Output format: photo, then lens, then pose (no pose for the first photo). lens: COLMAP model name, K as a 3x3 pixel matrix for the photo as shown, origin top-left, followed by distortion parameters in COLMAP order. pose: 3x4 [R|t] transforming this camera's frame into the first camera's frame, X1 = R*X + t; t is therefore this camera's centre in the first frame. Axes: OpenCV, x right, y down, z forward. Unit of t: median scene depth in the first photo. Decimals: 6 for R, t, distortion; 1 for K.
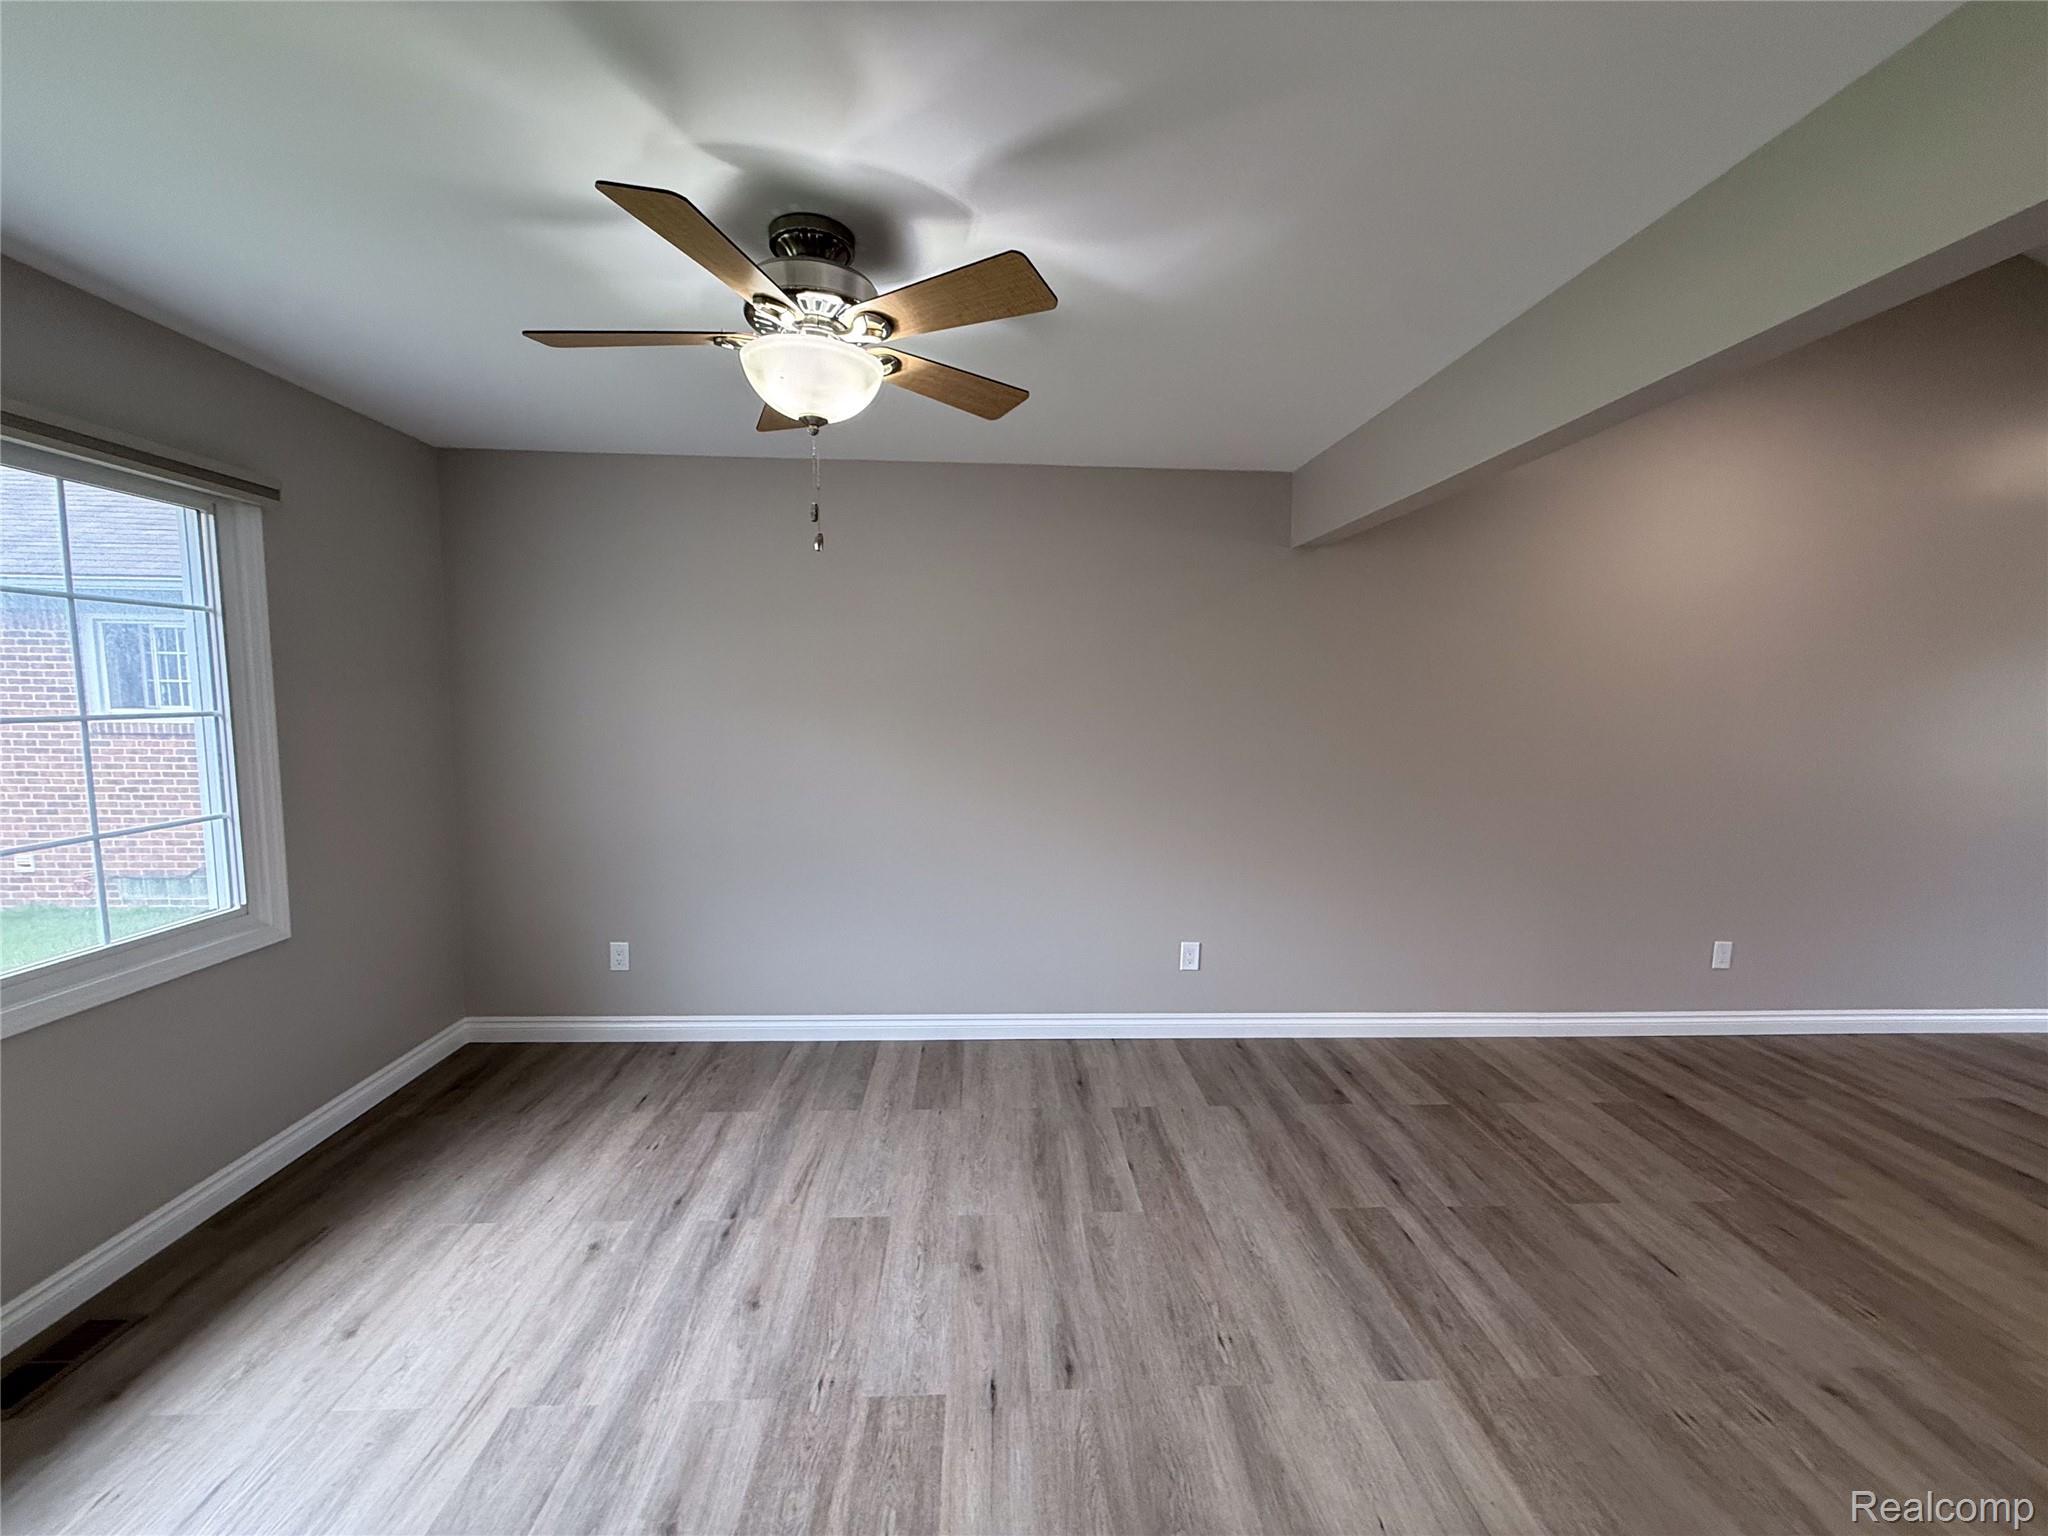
lens RADIAL K [[816.8, 0, 1030.6], [0, 816.8, 772.7], [0, 0, 1]] dist [0.001042, -0.000265]
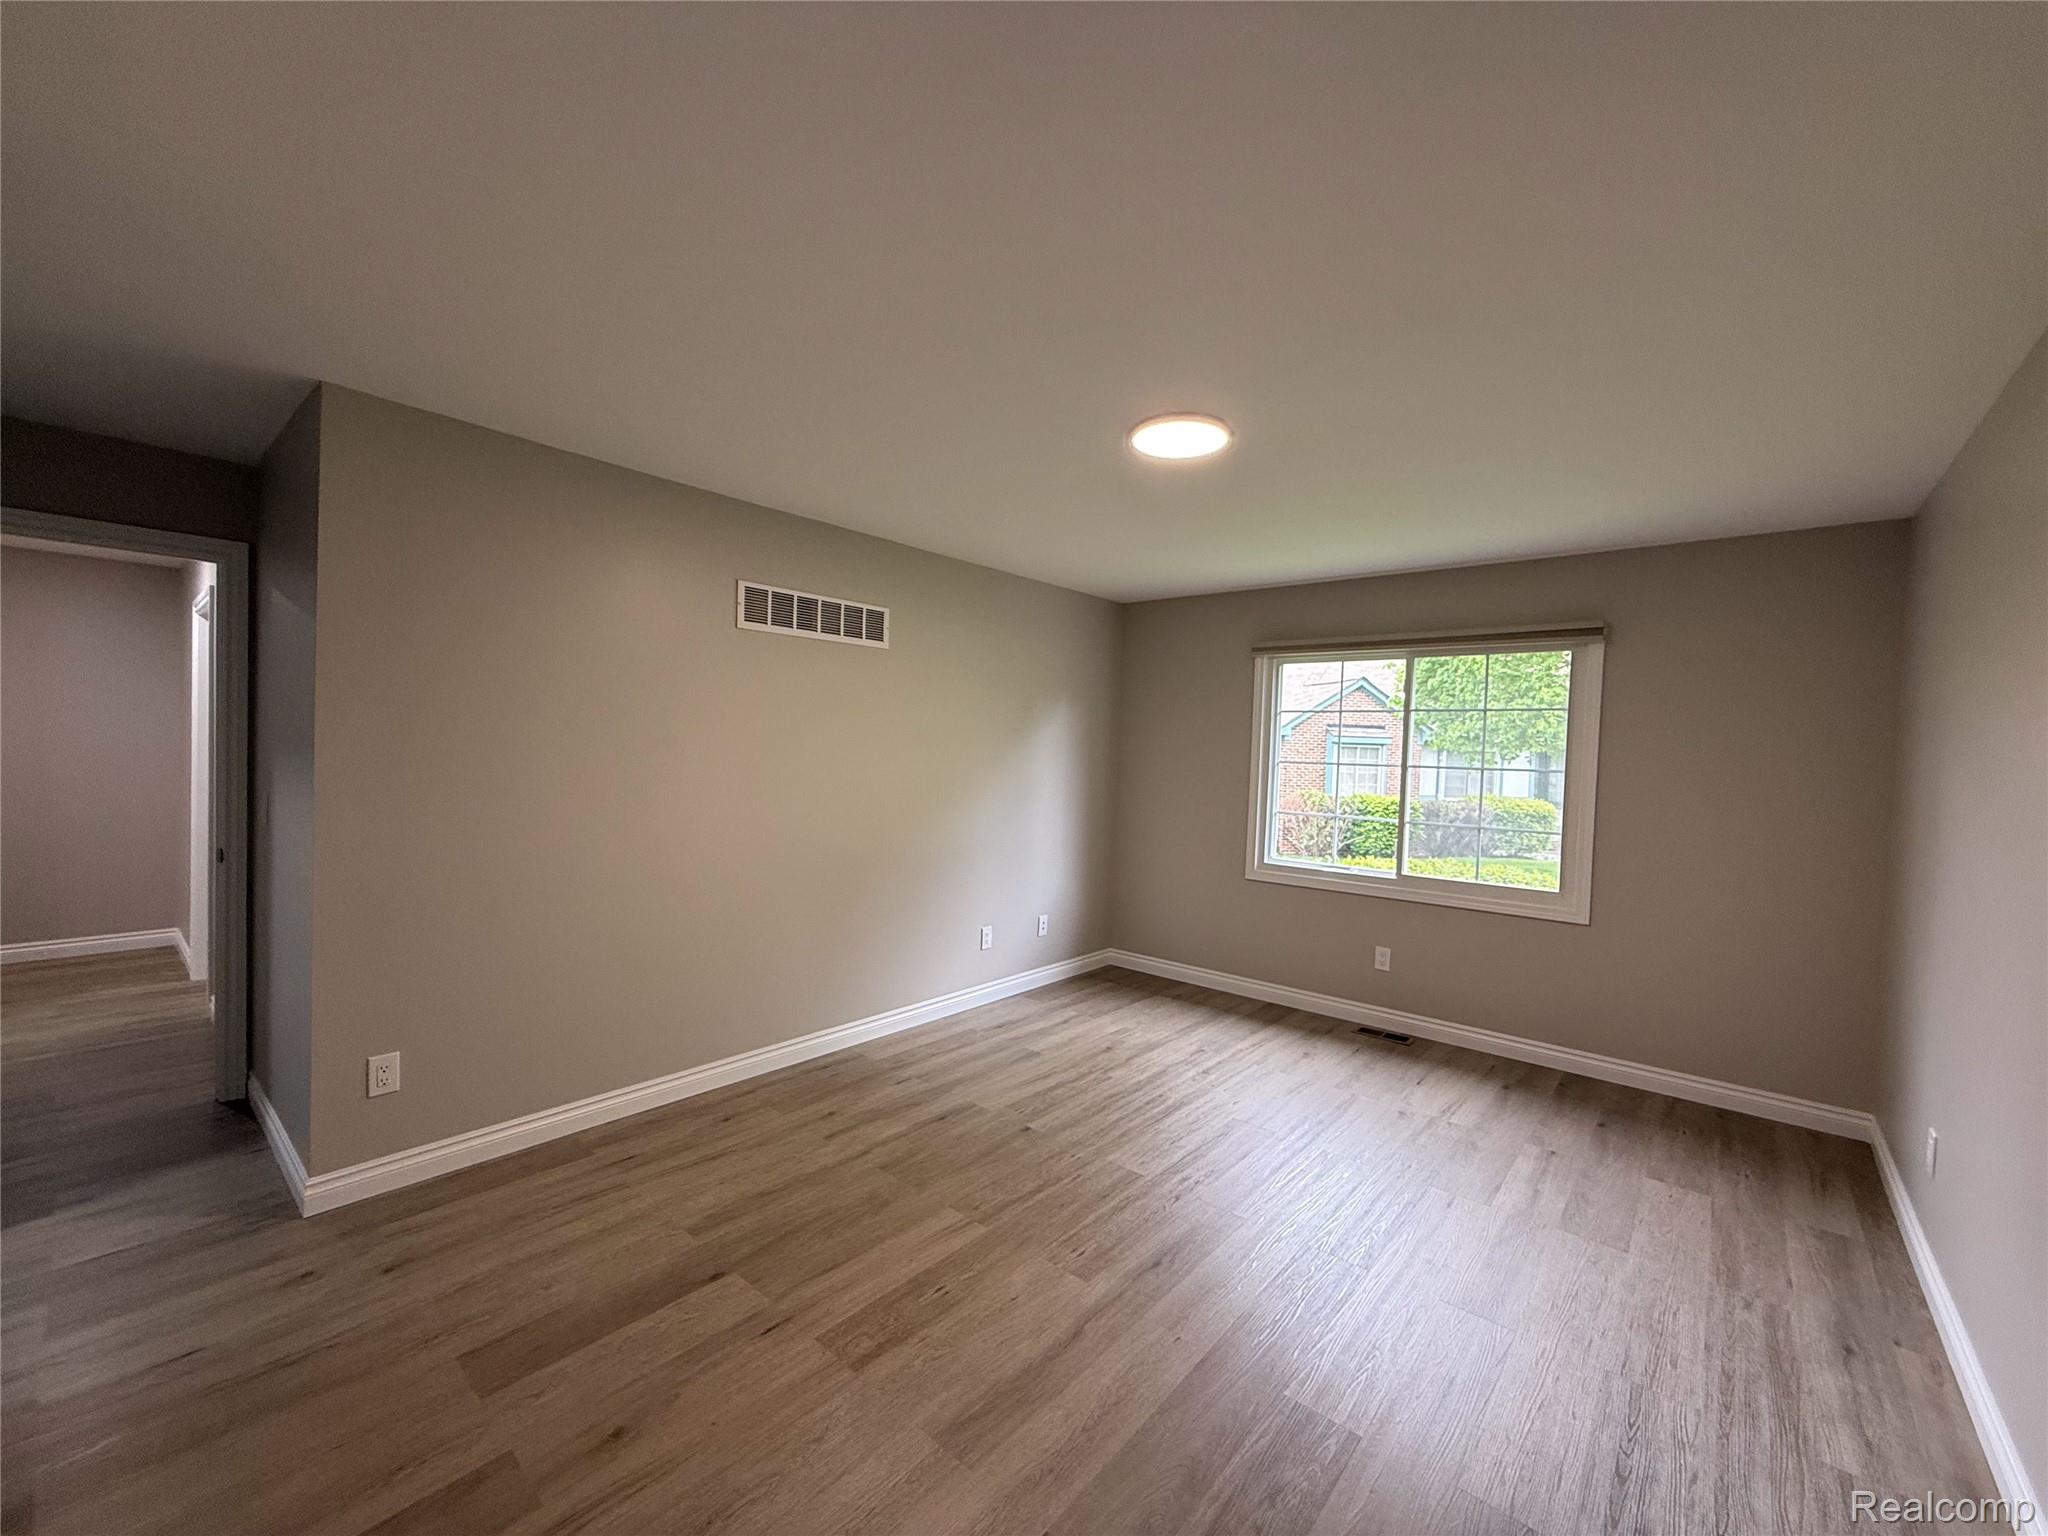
lens RADIAL K [[816.8, 0, 1034.4], [0, 816.8, 771.8], [0, 0, 1]] dist [0.001042, -0.000265]
pose [[-0.684142, -0.015884, -0.729176, 0.791805], [-0.113298, 0.989941, 0.084736, -0.077386], [0.720495, 0.140586, -0.679060, 1.134501]]
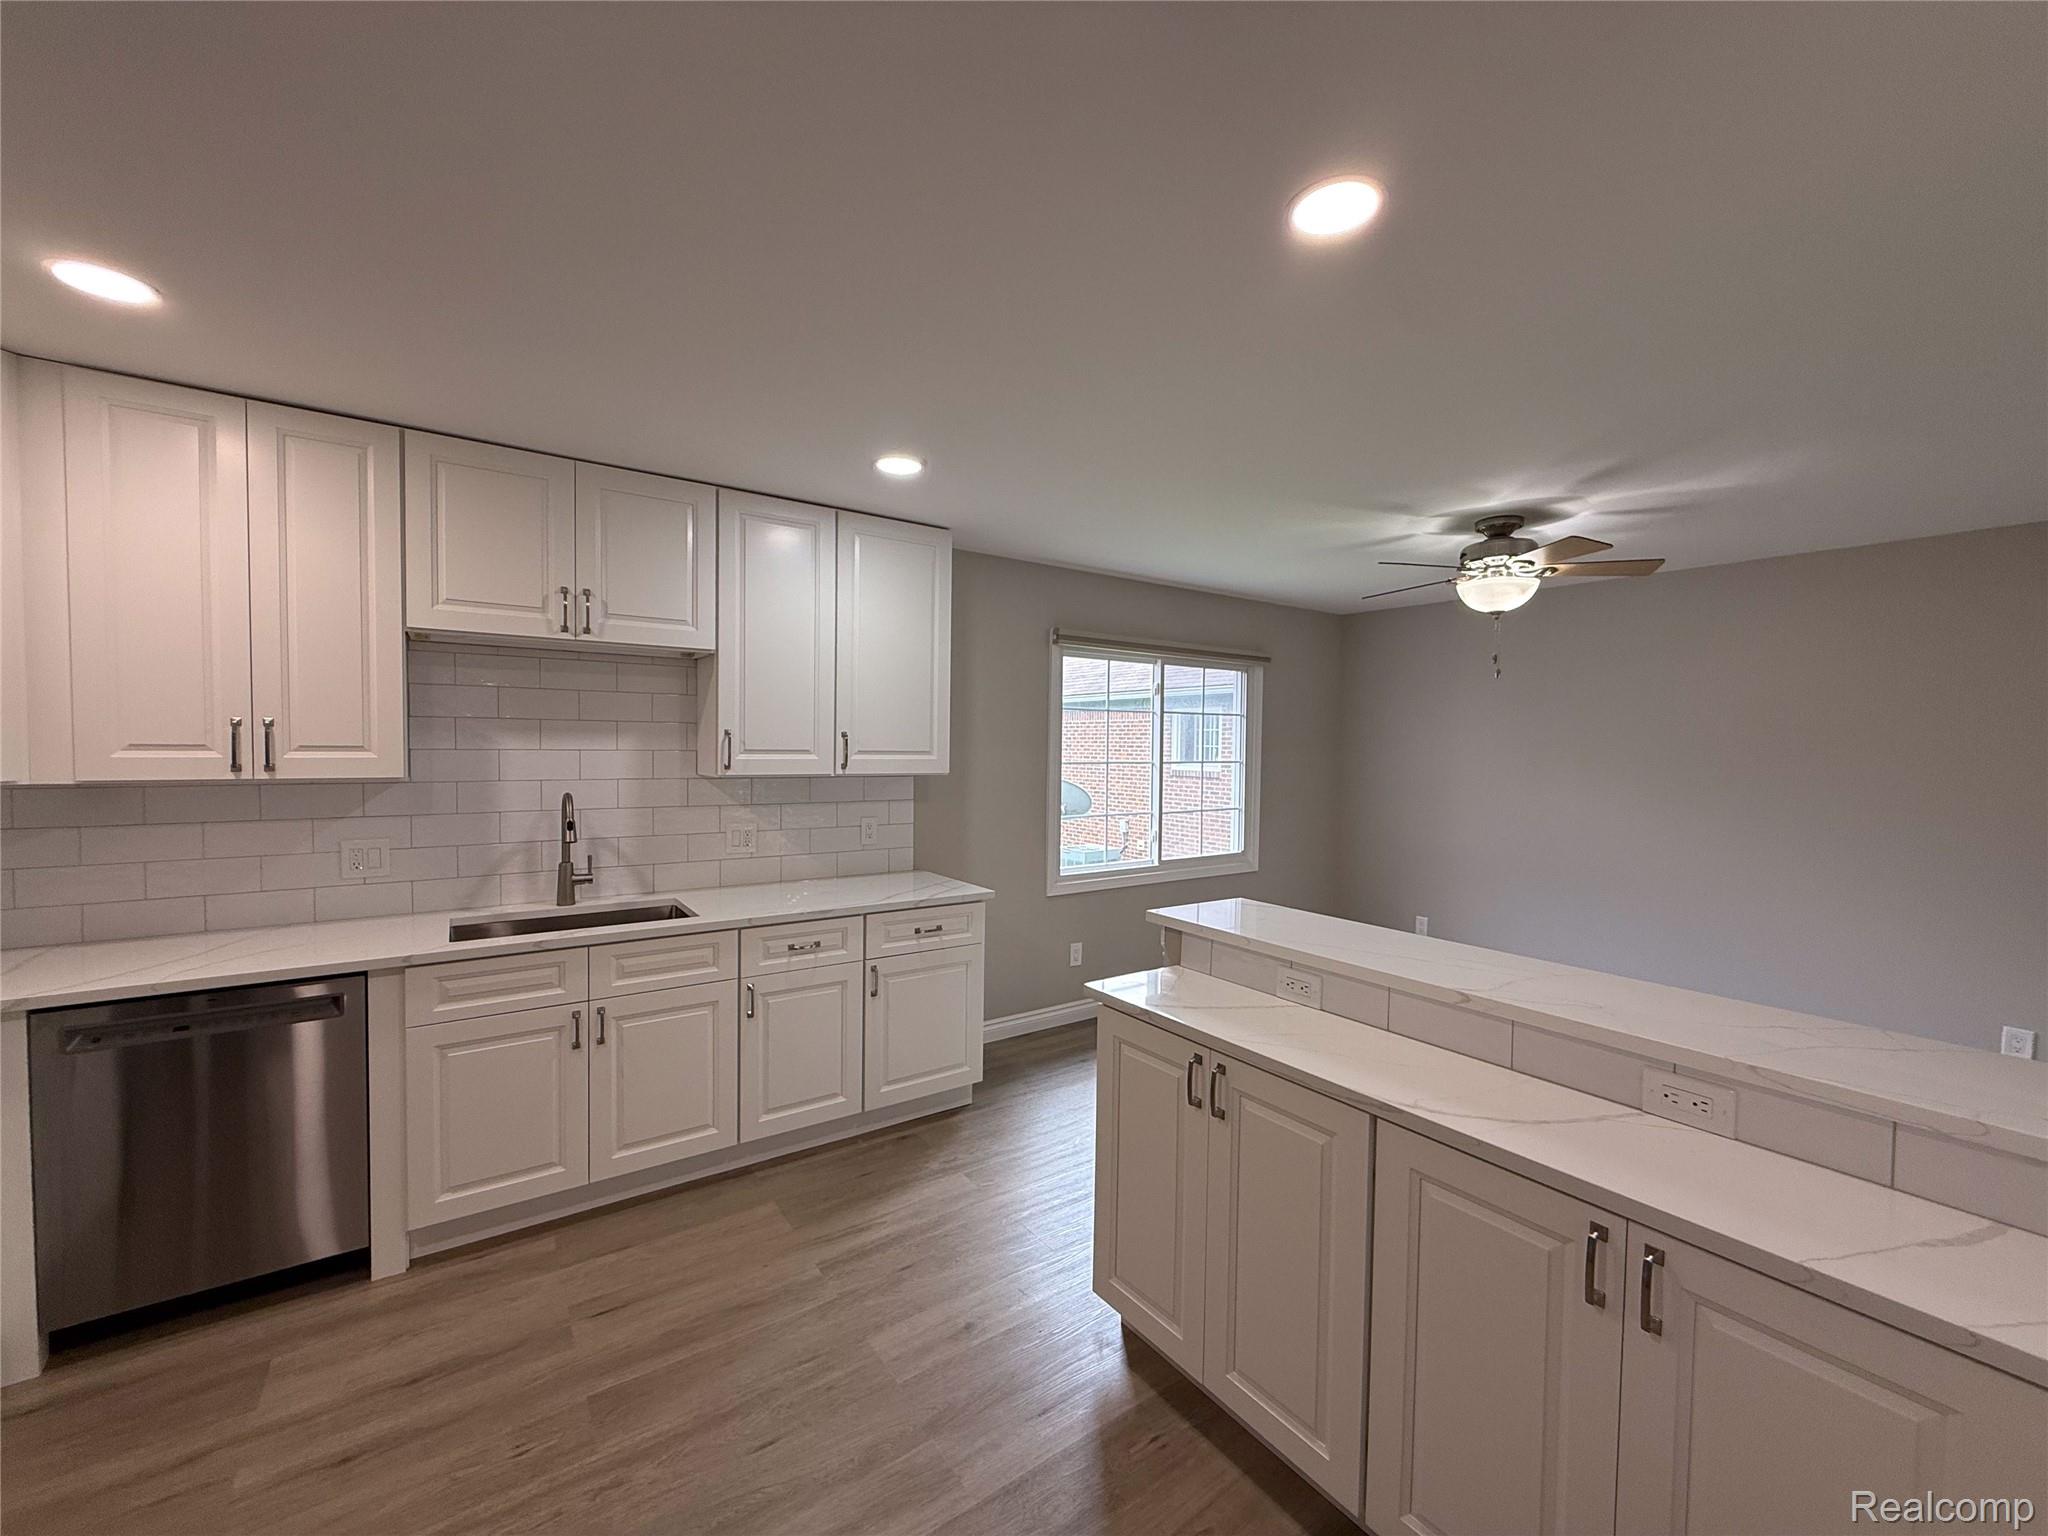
lens RADIAL K [[816.8, 0, 1019.8], [0, 816.8, 769.8], [0, 0, 1]] dist [0.001042, -0.000265]
pose [[0.529968, 0.019239, -0.847799, 0.473308], [-0.089039, 0.995479, -0.033069, 0.062710], [0.843330, 0.093013, 0.529285, -0.566887]]
